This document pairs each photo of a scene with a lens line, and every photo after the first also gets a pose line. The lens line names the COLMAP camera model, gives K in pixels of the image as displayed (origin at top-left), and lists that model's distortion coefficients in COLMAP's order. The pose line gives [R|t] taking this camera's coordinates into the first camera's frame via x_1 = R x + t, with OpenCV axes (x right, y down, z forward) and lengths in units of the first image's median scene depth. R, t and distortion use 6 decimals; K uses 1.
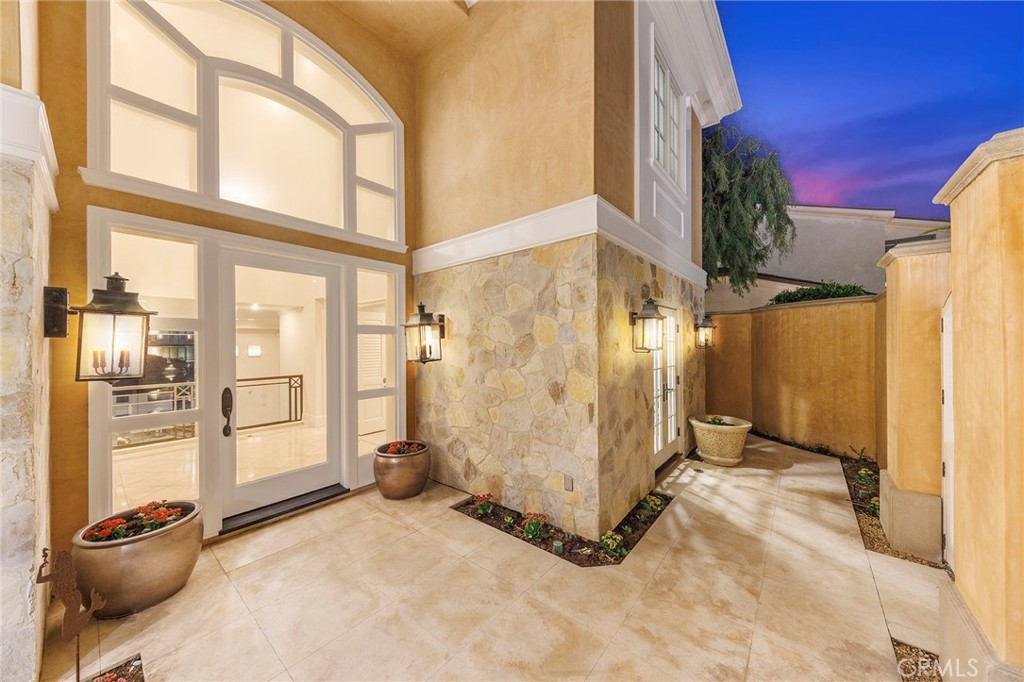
lens RADIAL K [[348.7, 0, 509.8], [0, 348.7, 346.4], [0, 0, 1]] dist [0.004870, -0.001186]
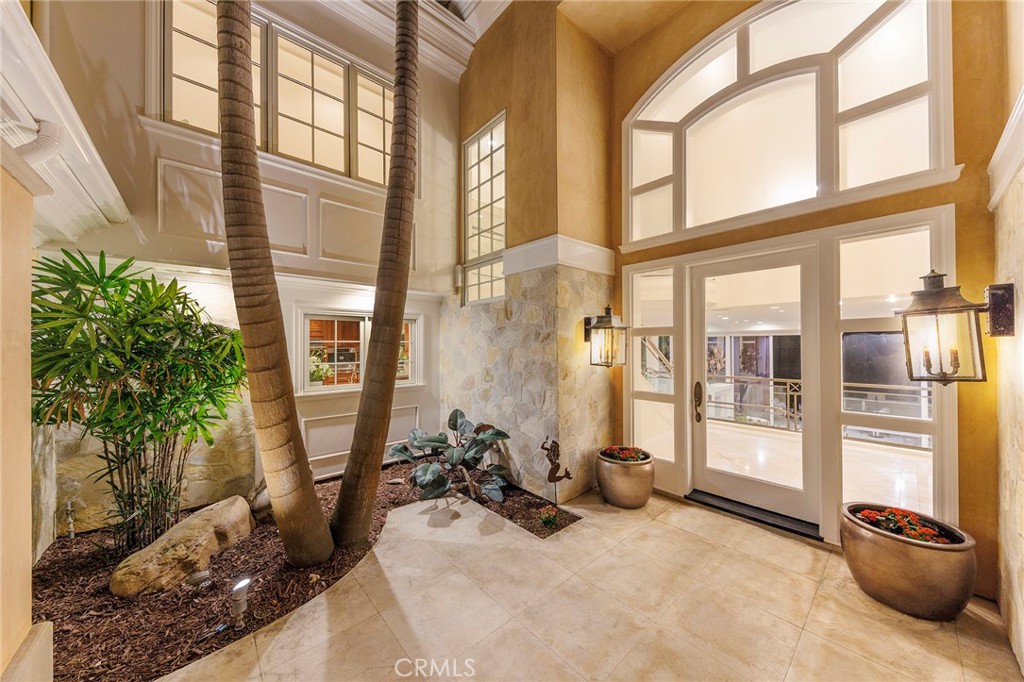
lens RADIAL K [[348.7, 0, 517.1], [0, 348.7, 345.6], [0, 0, 1]] dist [0.004870, -0.001186]
pose [[-0.141469, 0.009319, -0.989899, 0.390206], [-0.006028, 0.999929, 0.010275, -0.011714], [0.989924, 0.007421, -0.141403, 0.465177]]
